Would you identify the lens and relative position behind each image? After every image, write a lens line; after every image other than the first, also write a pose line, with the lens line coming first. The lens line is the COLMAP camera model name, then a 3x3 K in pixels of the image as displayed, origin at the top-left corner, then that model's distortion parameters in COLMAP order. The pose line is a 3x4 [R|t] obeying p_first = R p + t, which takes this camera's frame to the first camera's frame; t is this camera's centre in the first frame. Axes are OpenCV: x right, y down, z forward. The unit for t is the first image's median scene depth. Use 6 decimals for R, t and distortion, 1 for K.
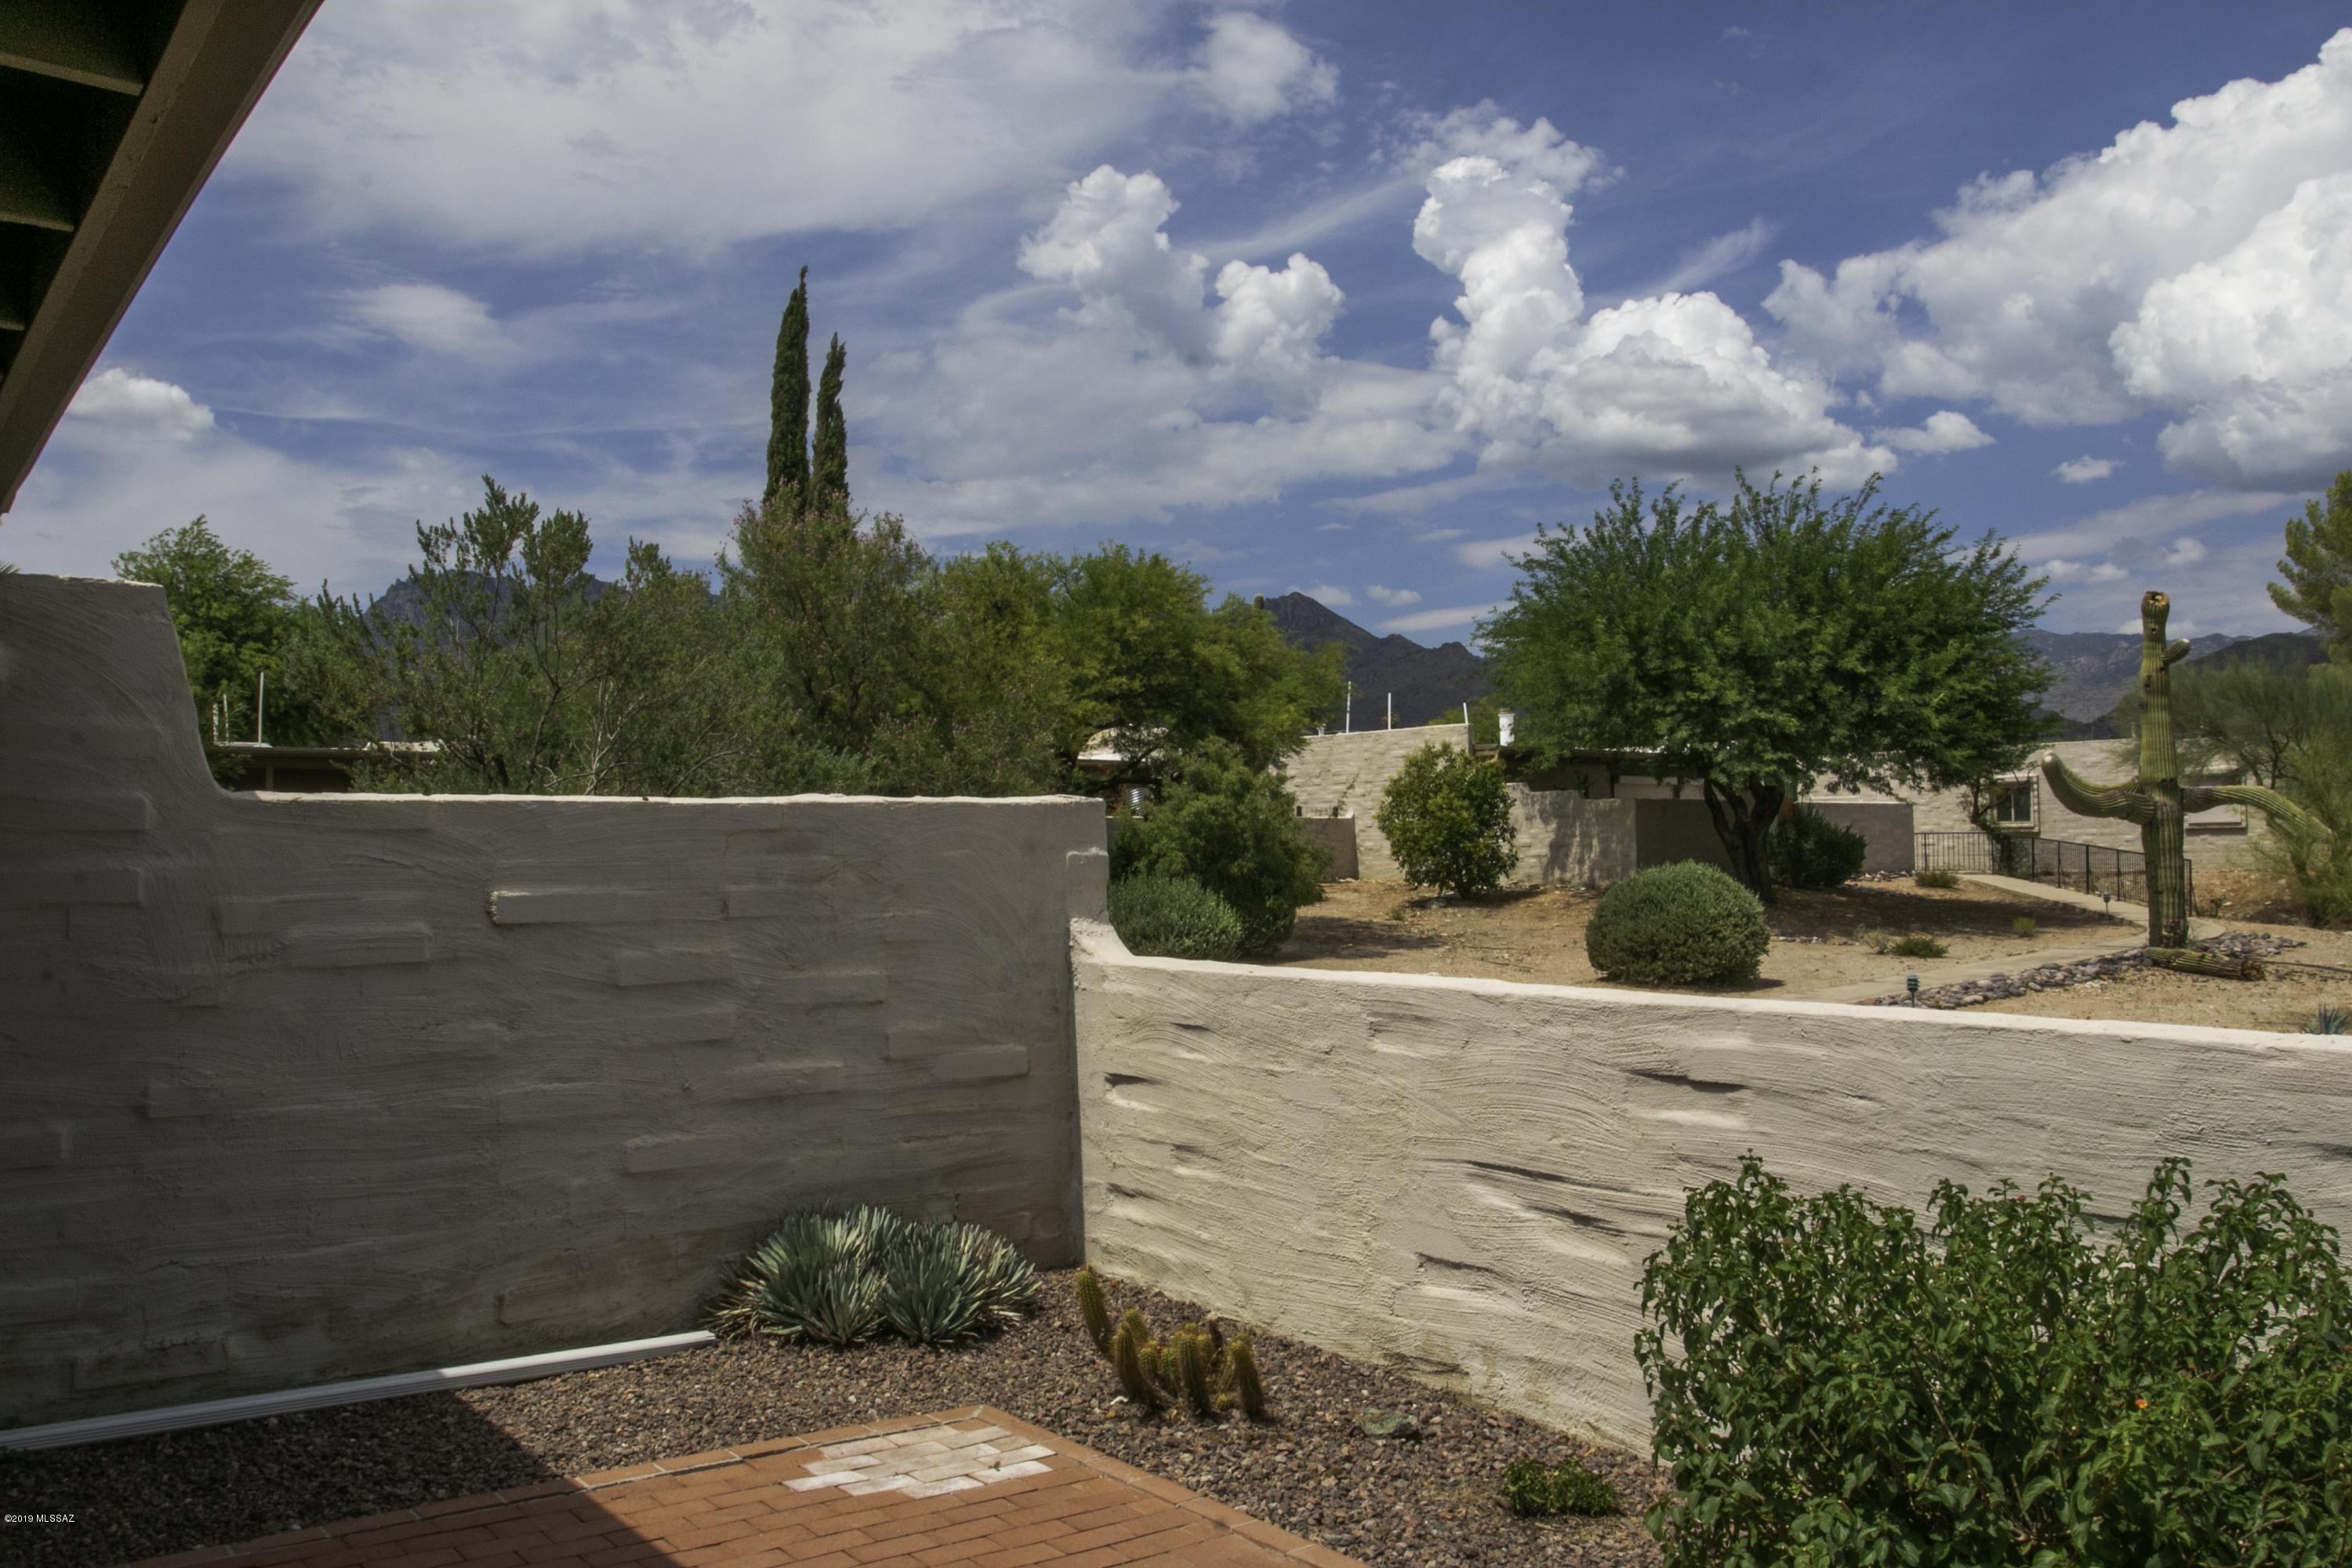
lens RADIAL K [[1830.5, 0, 1176.6], [0, 1830.5, 792.9], [0, 0, 1]] dist [-0.076528, 0.048620]
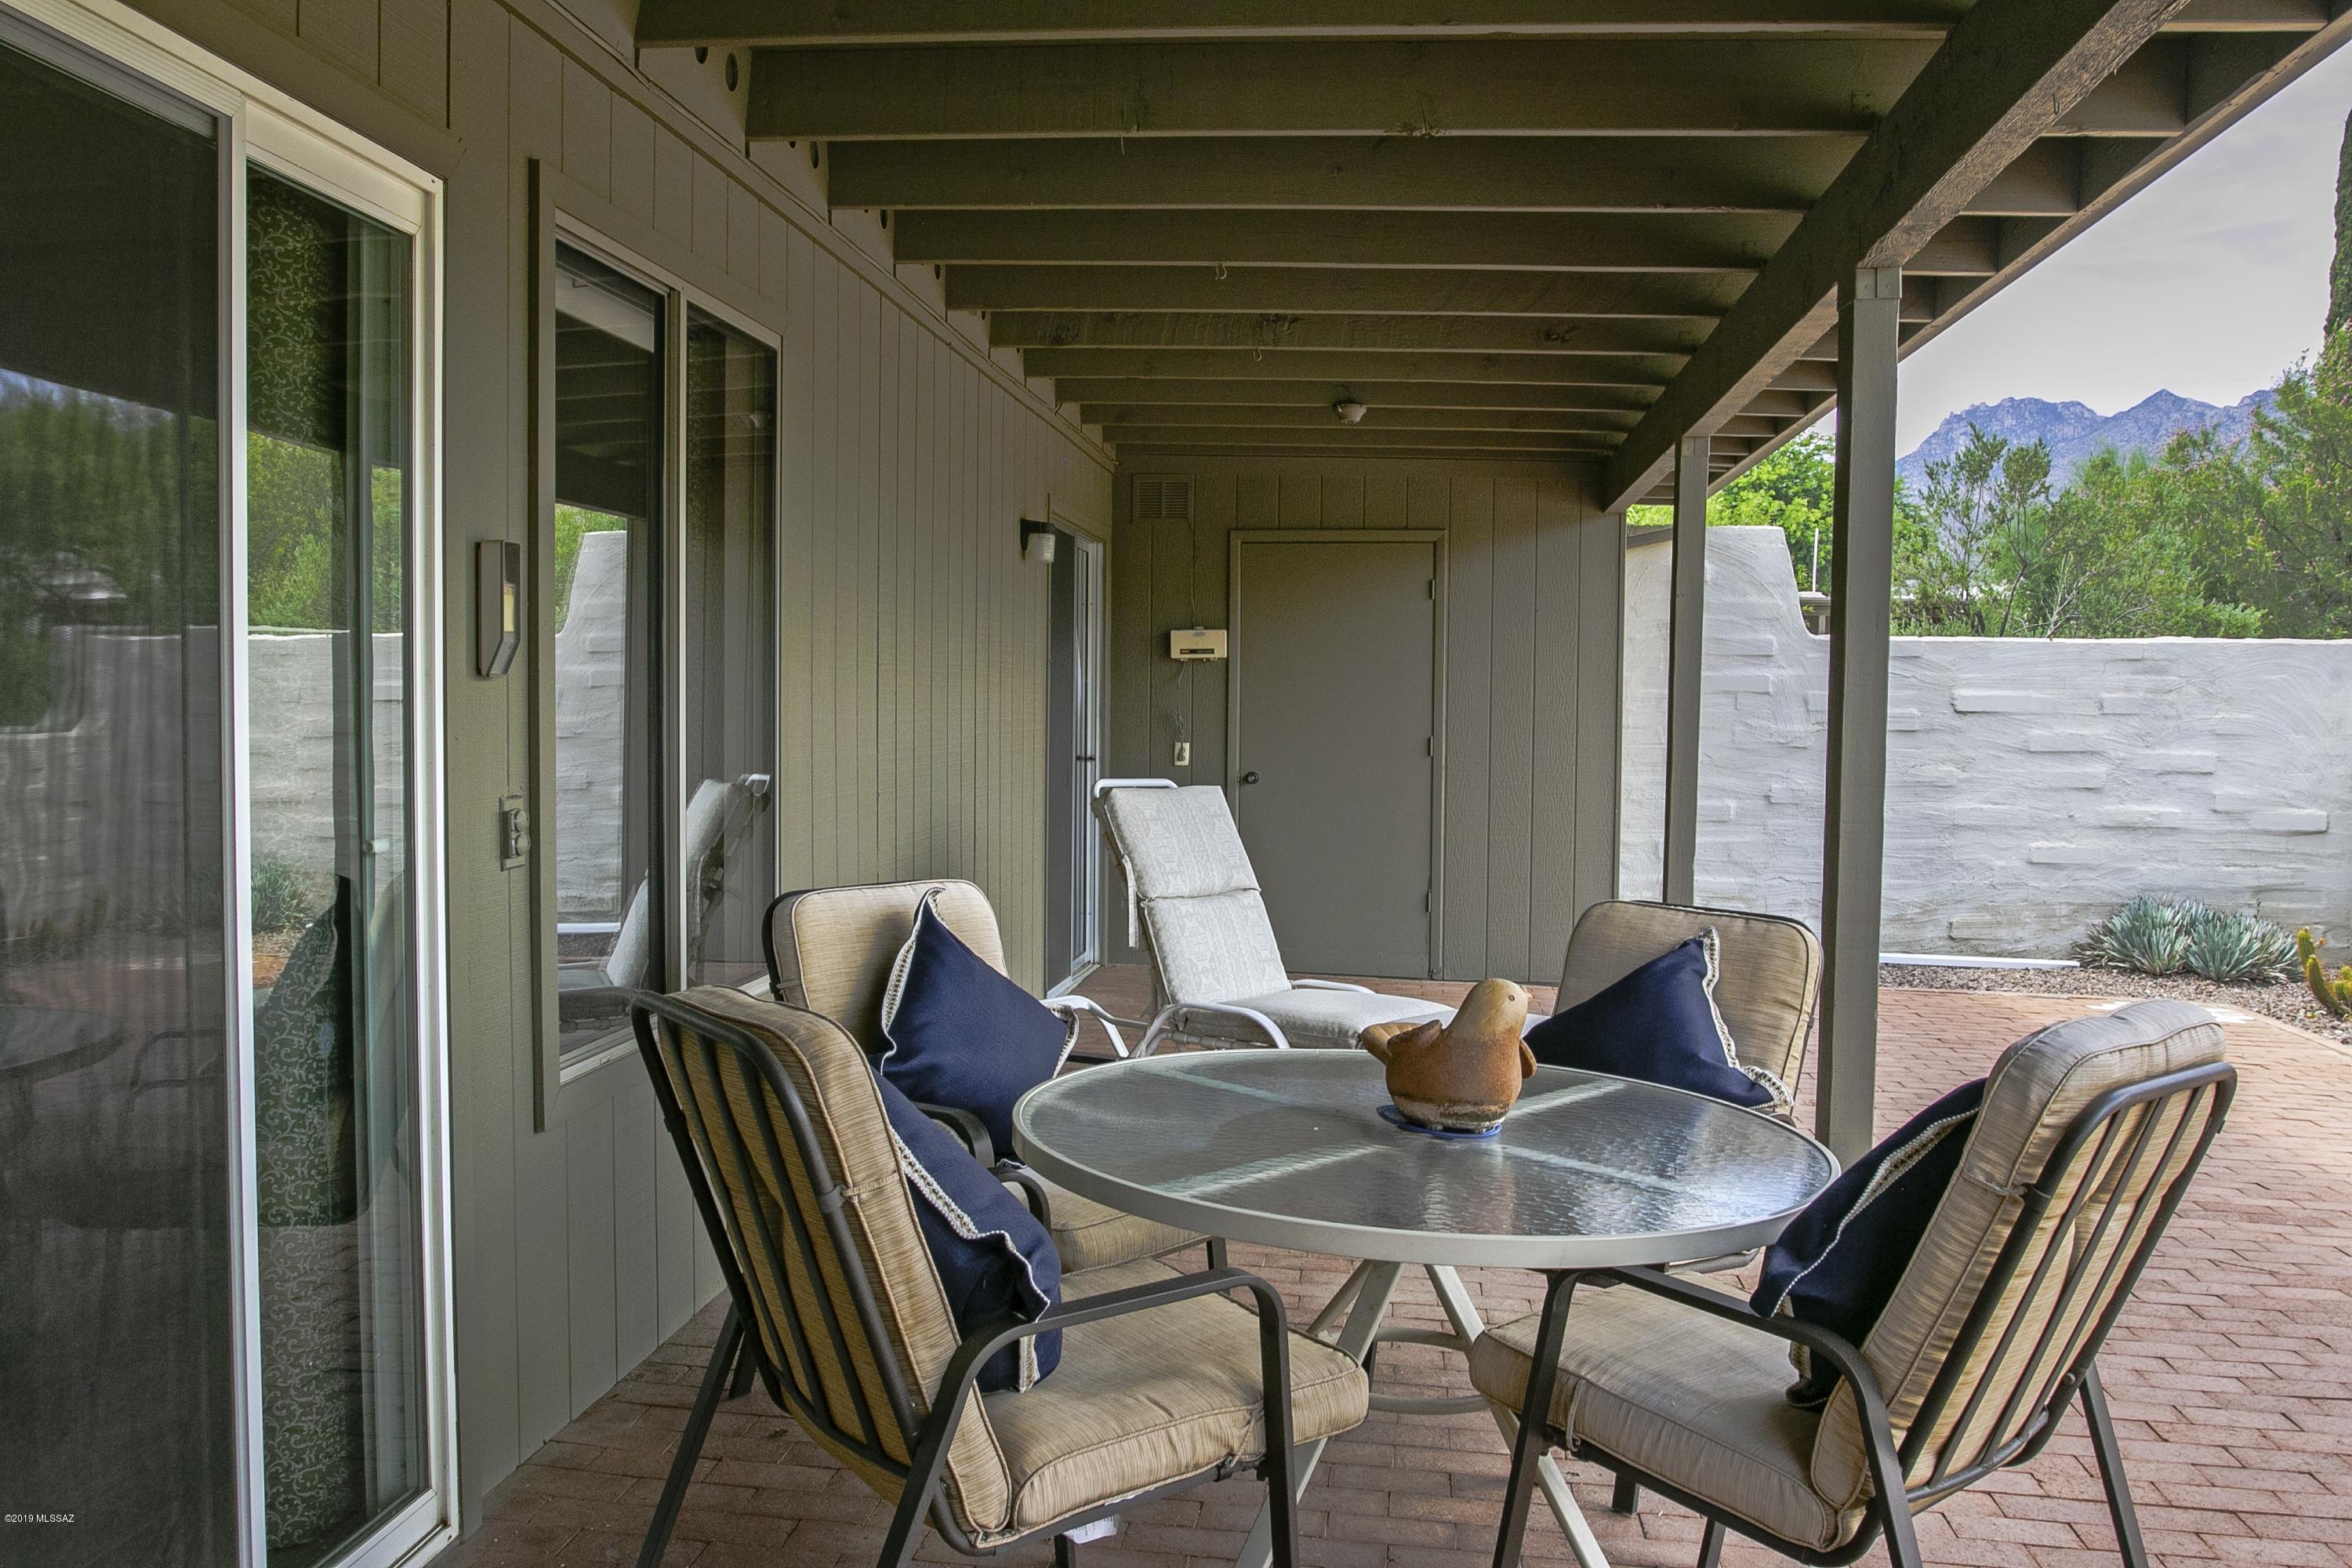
lens RADIAL K [[1954.8, 0, 1172.7], [0, 1954.8, 795.1], [0, 0, 1]] dist [-0.041760, -0.004172]
pose [[0.708458, 0.053260, -0.703740, 0.392890], [0.002771, 0.996931, 0.078238, 0.004377], [0.705747, -0.057379, 0.706136, -0.823393]]
